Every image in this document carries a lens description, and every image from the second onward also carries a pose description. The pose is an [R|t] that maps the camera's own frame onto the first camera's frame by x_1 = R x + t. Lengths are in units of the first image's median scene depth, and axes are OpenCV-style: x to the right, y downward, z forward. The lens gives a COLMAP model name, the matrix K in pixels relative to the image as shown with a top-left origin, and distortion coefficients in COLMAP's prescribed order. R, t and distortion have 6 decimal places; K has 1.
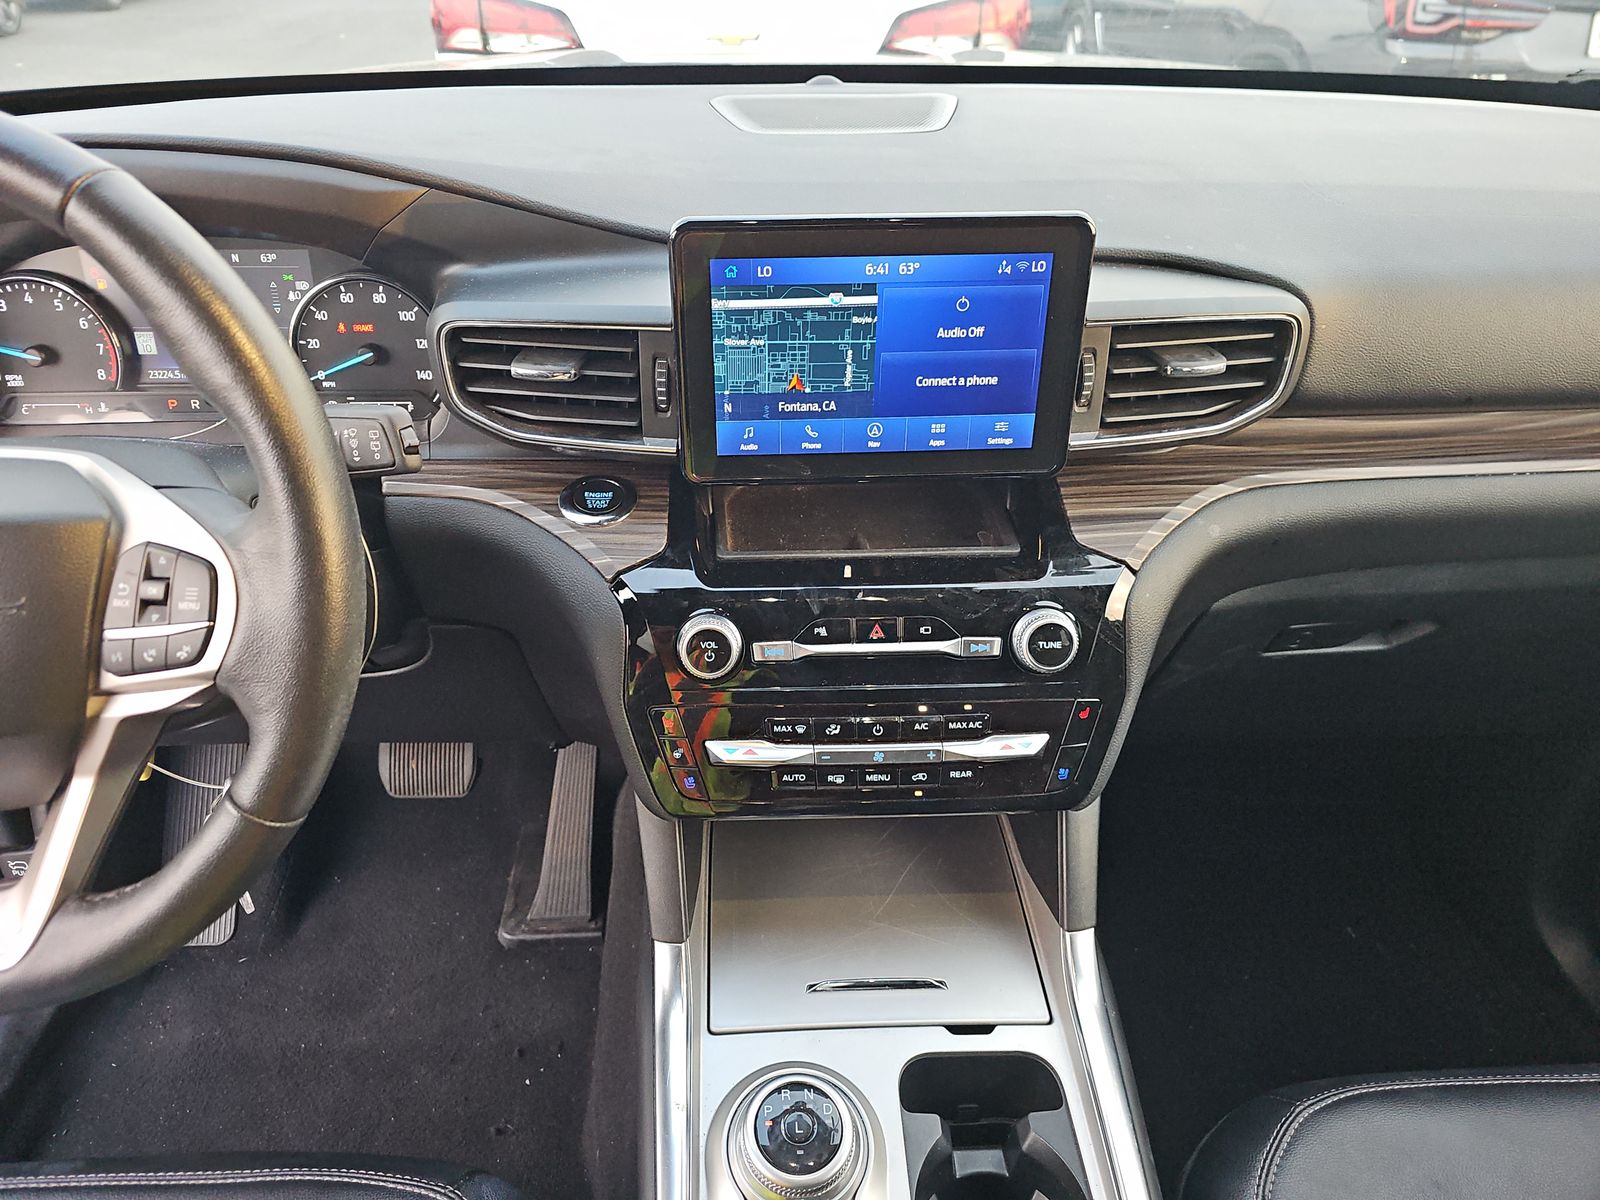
lens RADIAL K [[1064.8, 0, 800.0], [0, 1064.8, 600.0], [0, 0, 1]] dist [0.049156, -0.035456]
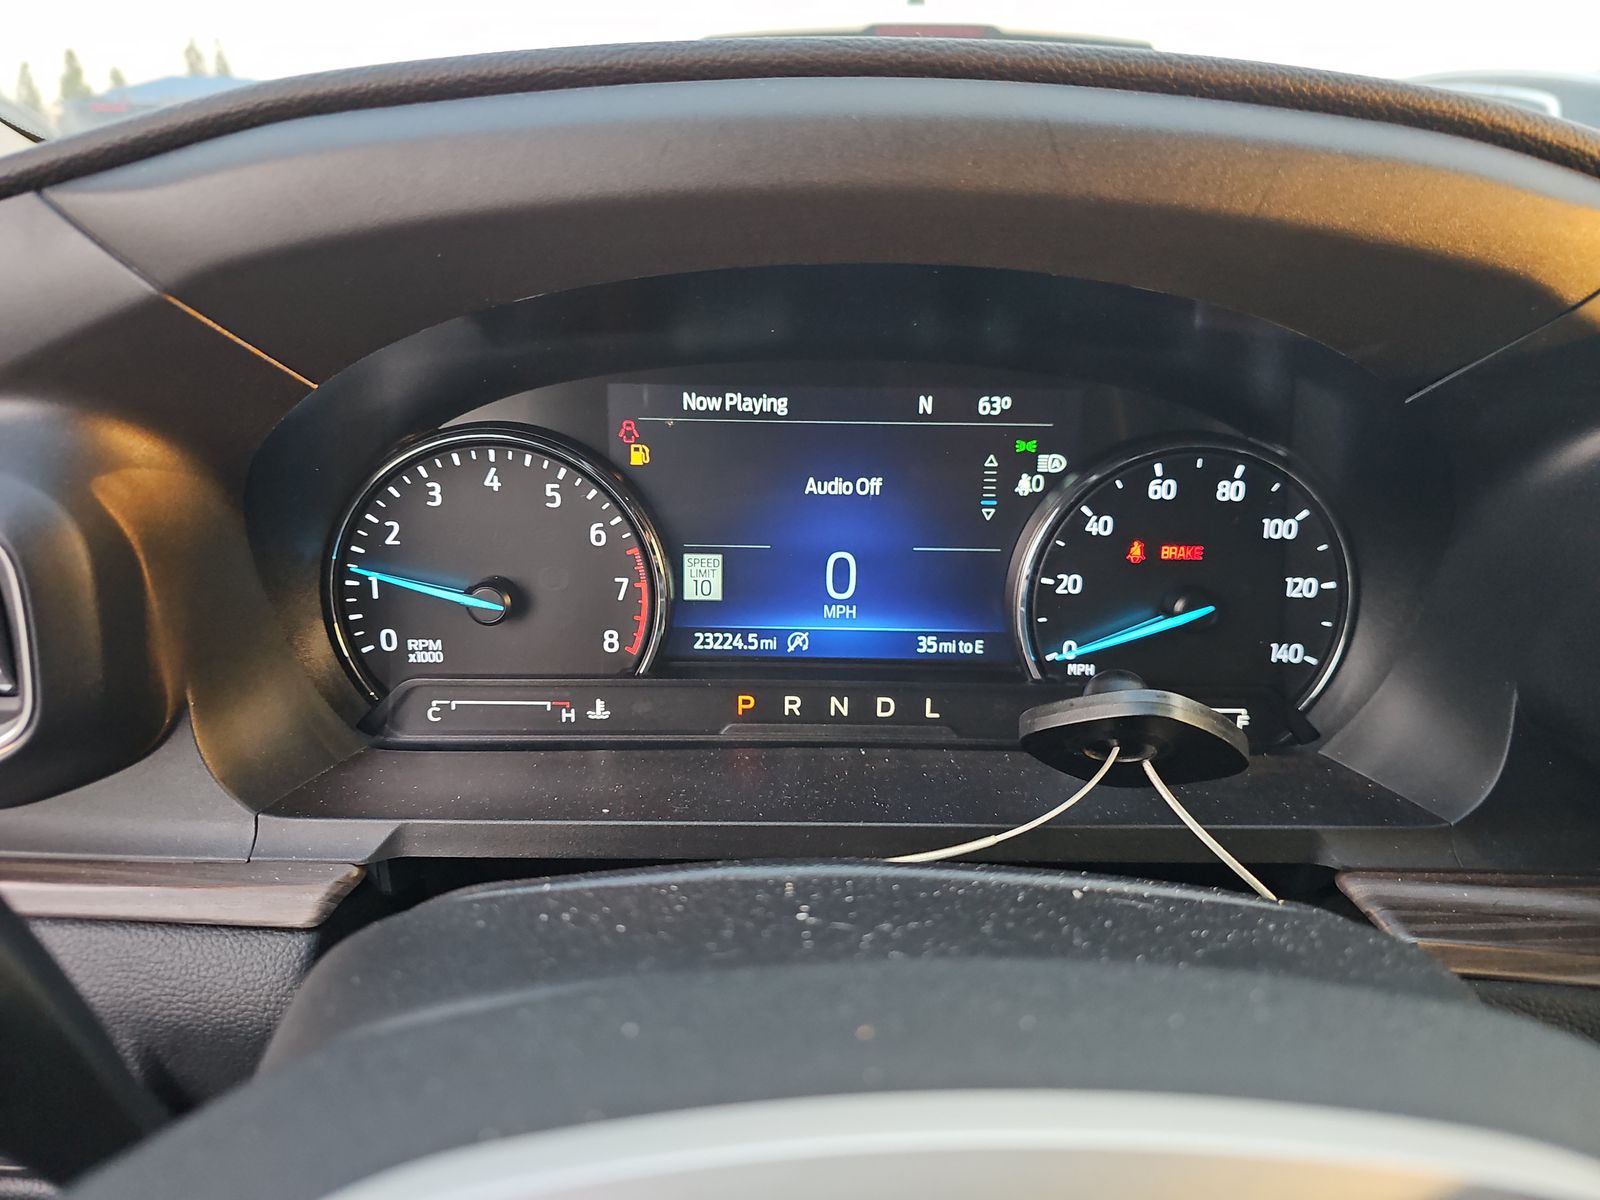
lens RADIAL K [[1064.8, 0, 800.0], [0, 1064.8, 600.0], [0, 0, 1]] dist [0.049156, -0.035456]
pose [[0.999544, 0.022367, -0.020279, -0.658027], [-0.025822, 0.981380, -0.190335, -0.166777], [0.015645, 0.190772, 0.981510, 0.648806]]
